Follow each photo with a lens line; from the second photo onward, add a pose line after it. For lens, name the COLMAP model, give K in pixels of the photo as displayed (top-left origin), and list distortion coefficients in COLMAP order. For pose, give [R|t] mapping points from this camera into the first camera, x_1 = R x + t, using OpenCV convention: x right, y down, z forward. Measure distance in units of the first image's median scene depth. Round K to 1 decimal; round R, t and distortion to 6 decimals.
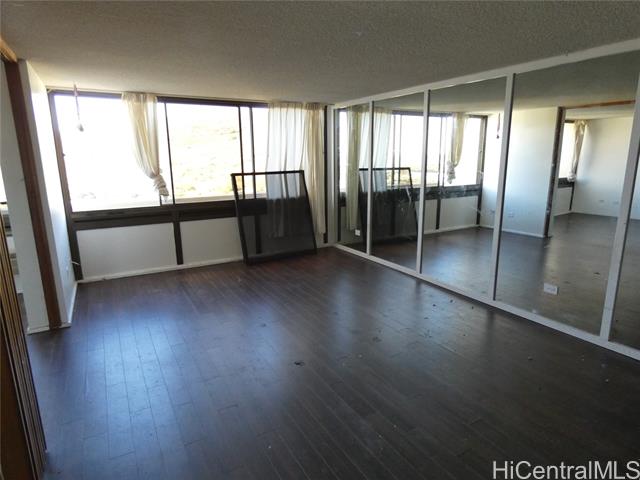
lens RADIAL K [[384.6, 0, 319.6], [0, 384.6, 240.0], [0, 0, 1]] dist [-0.000209, -0.001302]
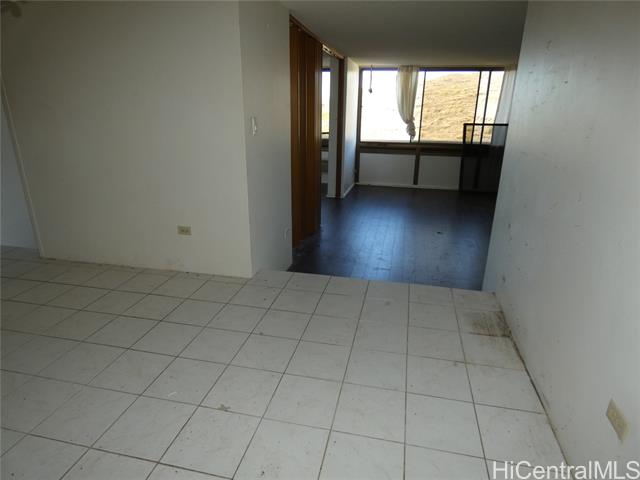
lens RADIAL K [[384.6, 0, 321.4], [0, 384.6, 239.6], [0, 0, 1]] dist [-0.000209, -0.001302]
pose [[0.735187, 0.241885, -0.633239, 0.374962], [-0.169368, 0.970086, 0.173917, 0.075861], [0.656364, -0.020611, 0.754163, -0.367860]]
